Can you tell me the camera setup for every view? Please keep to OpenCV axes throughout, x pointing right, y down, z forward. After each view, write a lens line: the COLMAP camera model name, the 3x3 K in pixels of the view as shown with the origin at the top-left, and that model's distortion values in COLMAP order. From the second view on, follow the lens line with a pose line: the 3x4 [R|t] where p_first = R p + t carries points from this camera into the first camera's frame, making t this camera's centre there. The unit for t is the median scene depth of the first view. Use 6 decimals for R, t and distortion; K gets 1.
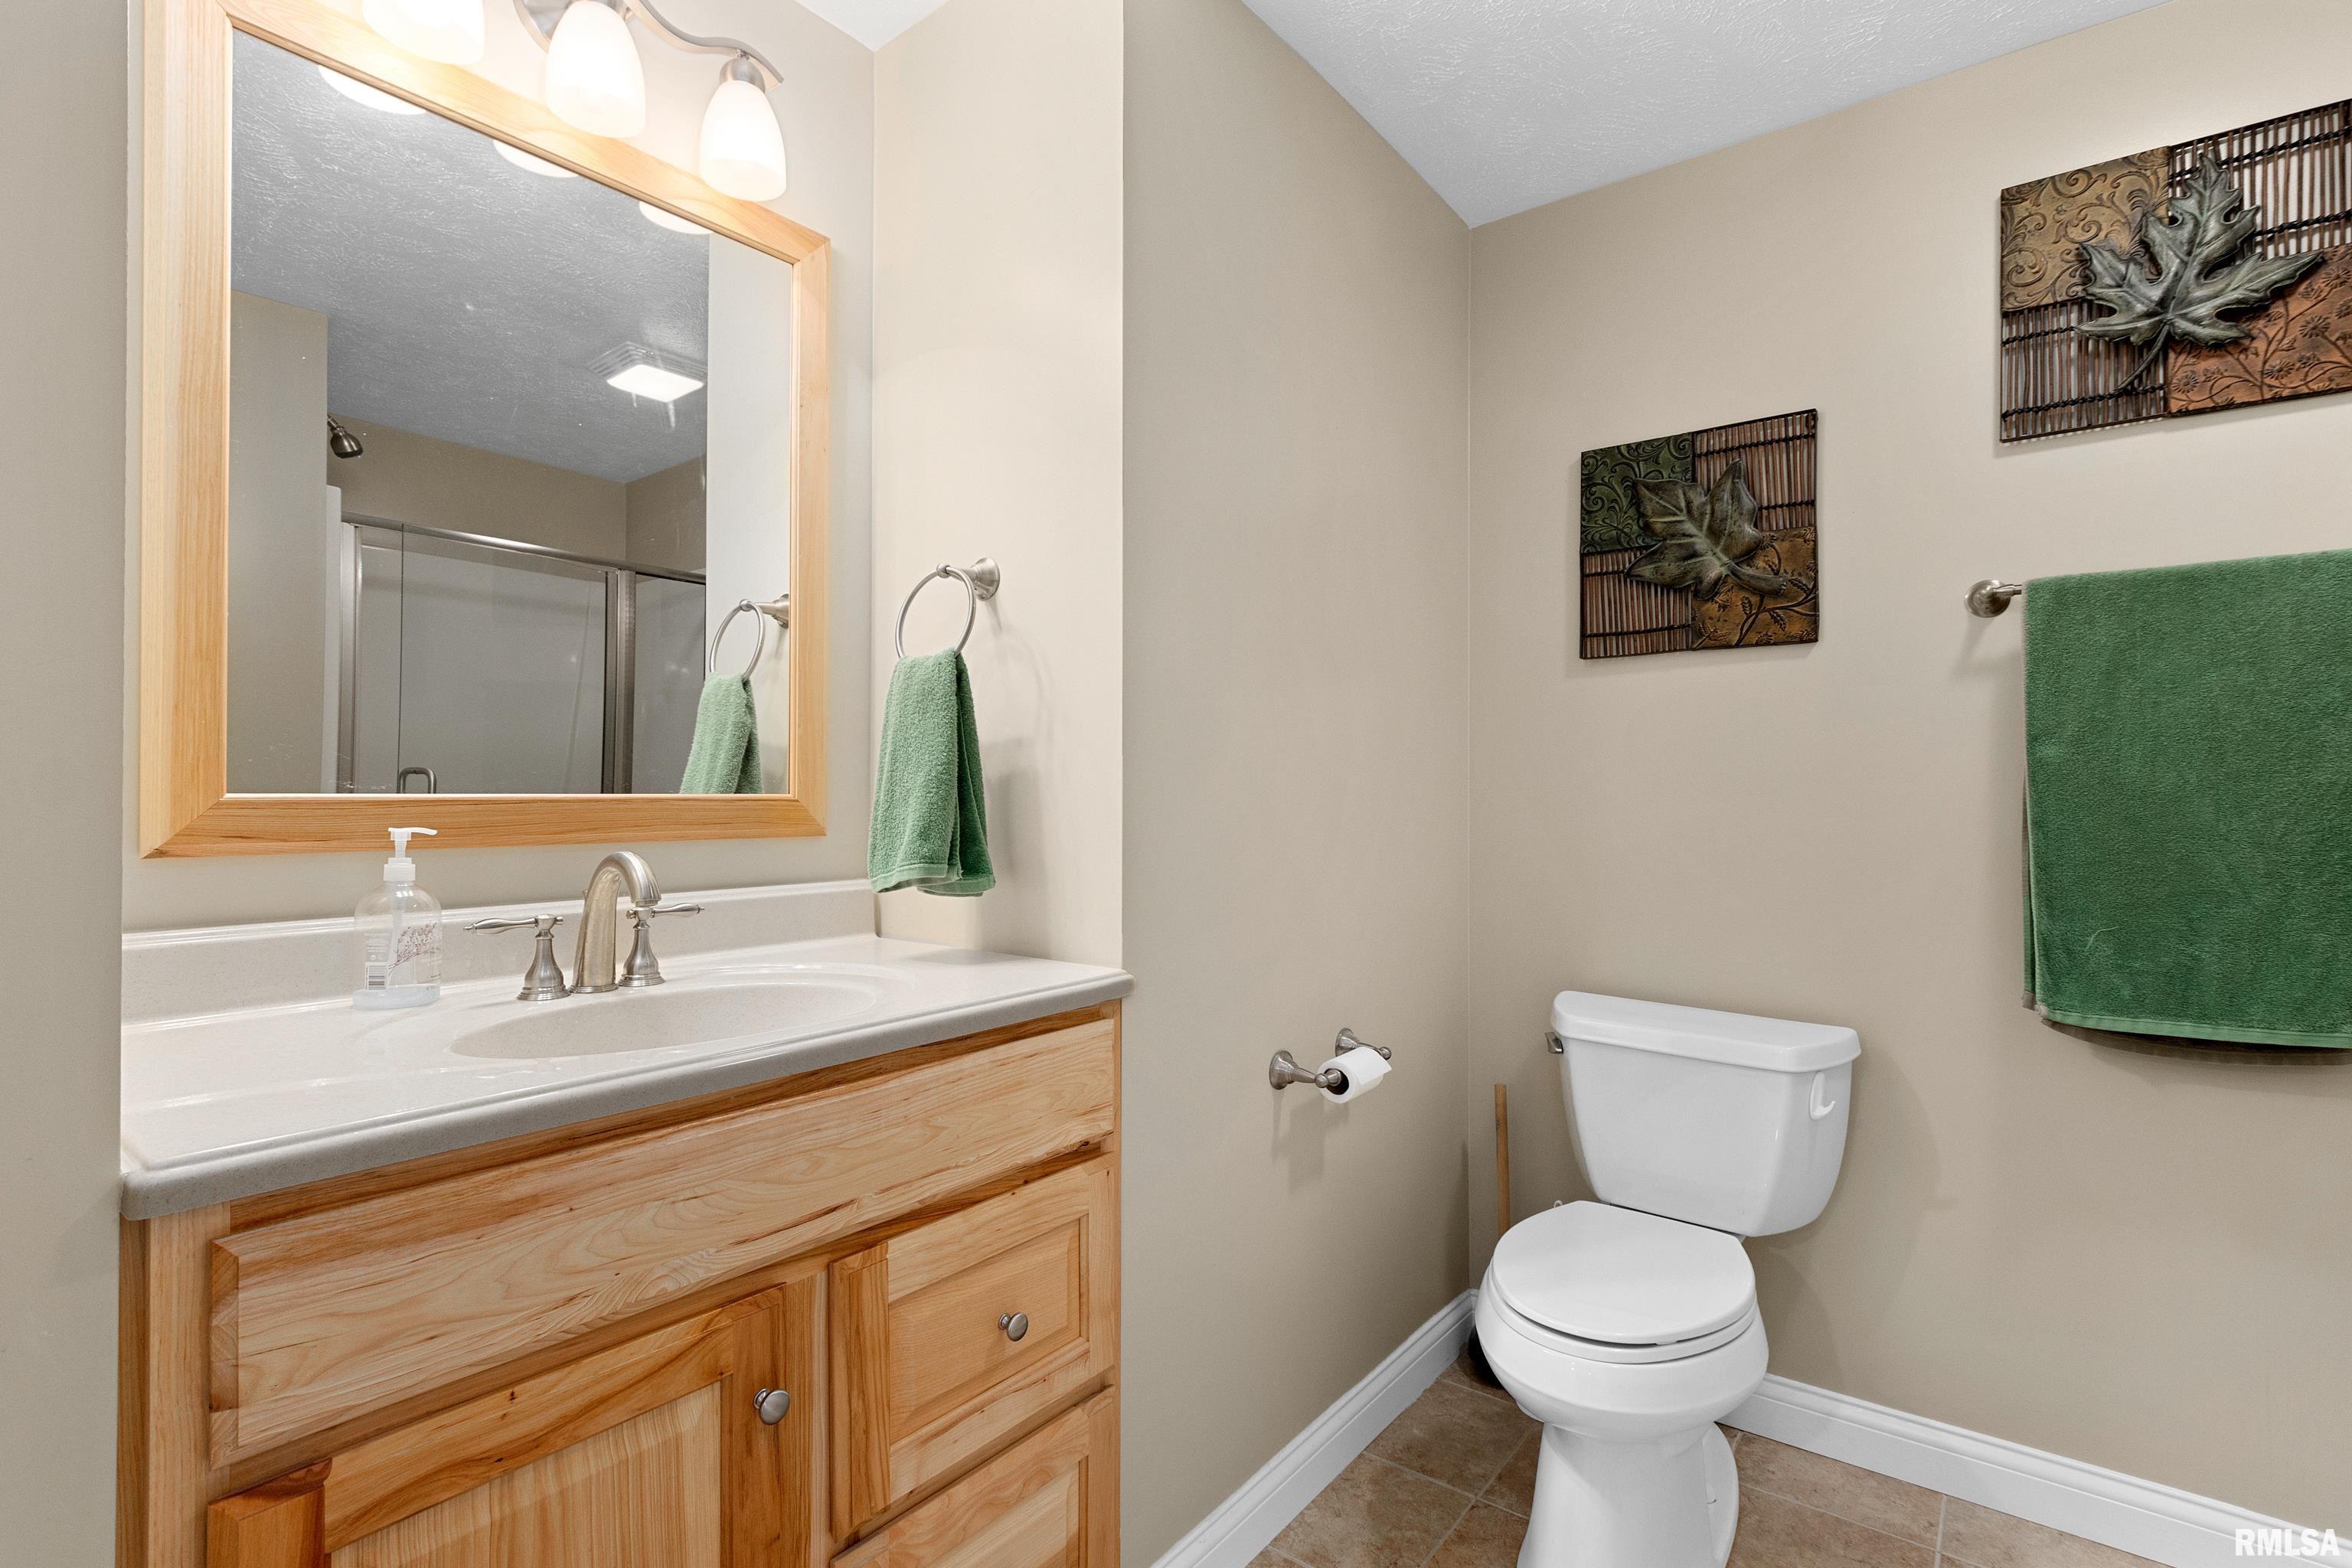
lens RADIAL K [[1084.2, 0, 1171.9], [0, 1084.2, 788.6], [0, 0, 1]] dist [0.001040, -0.000574]
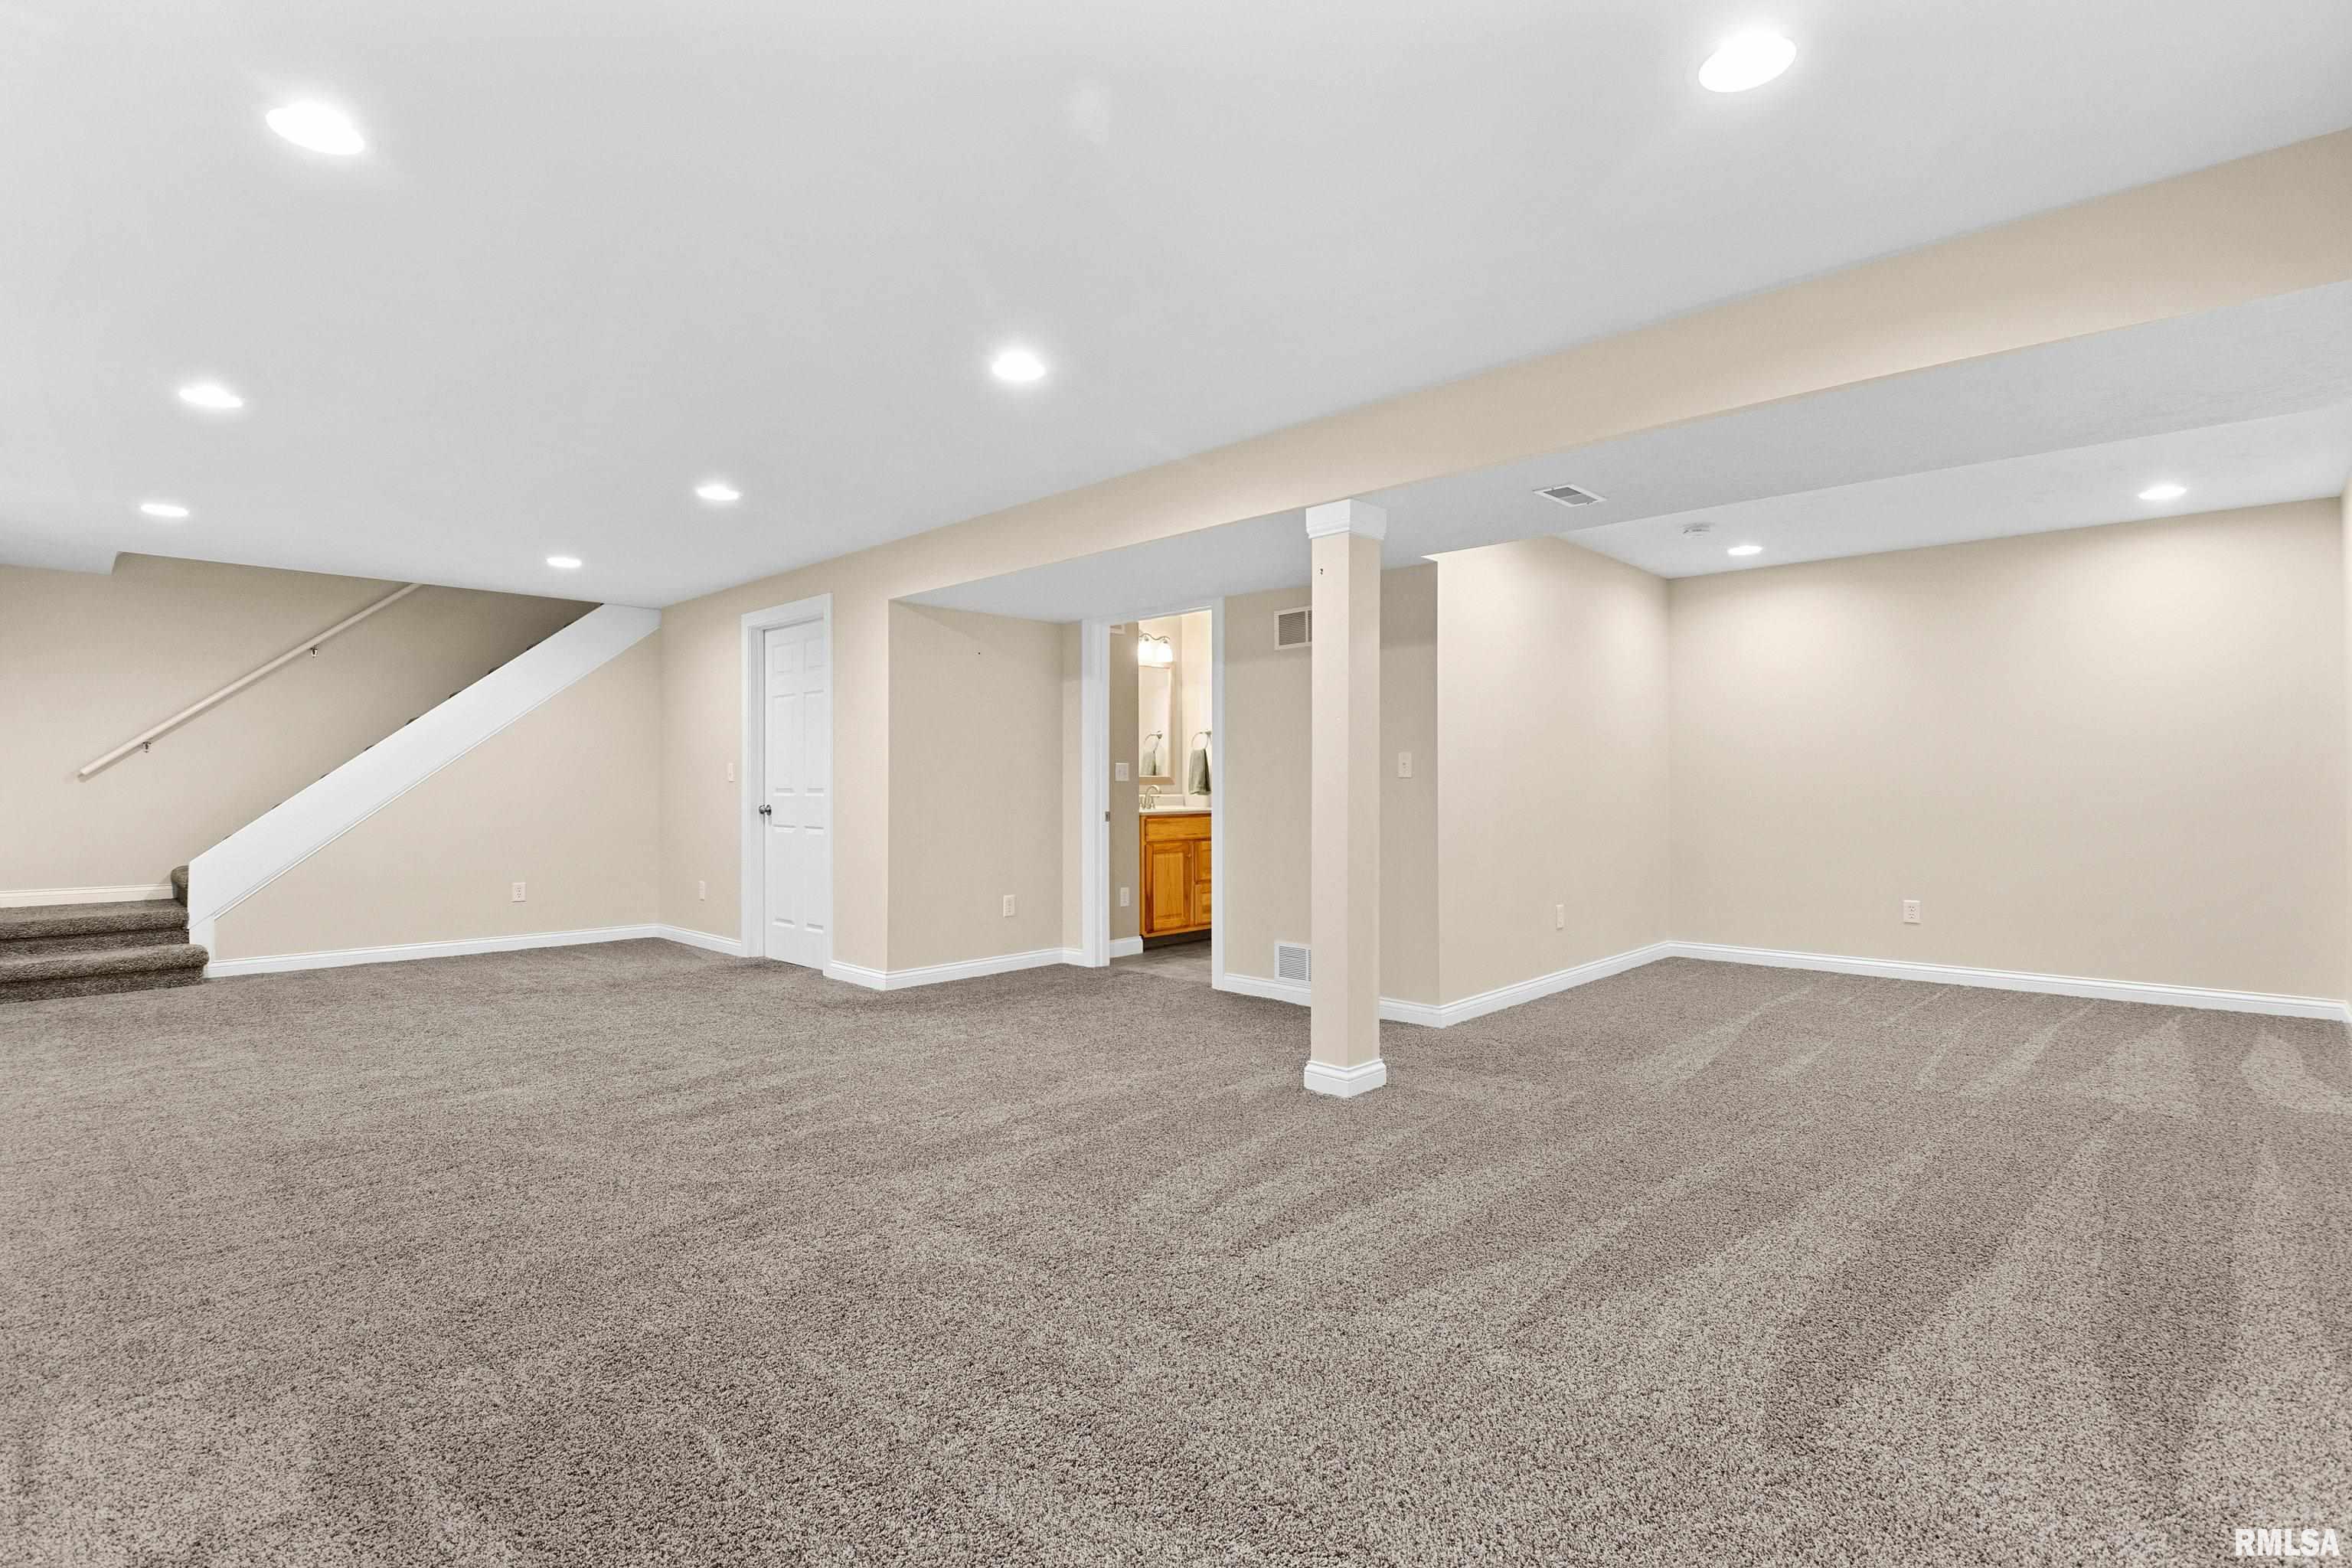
lens RADIAL K [[1084.2, 0, 1180.1], [0, 1084.2, 781.3], [0, 0, 1]] dist [0.001040, -0.000574]
pose [[0.993290, -0.000333, -0.115650, 0.295584], [0.002309, 0.999854, 0.016951, -0.059425], [0.115628, -0.017104, 0.993145, -4.286450]]
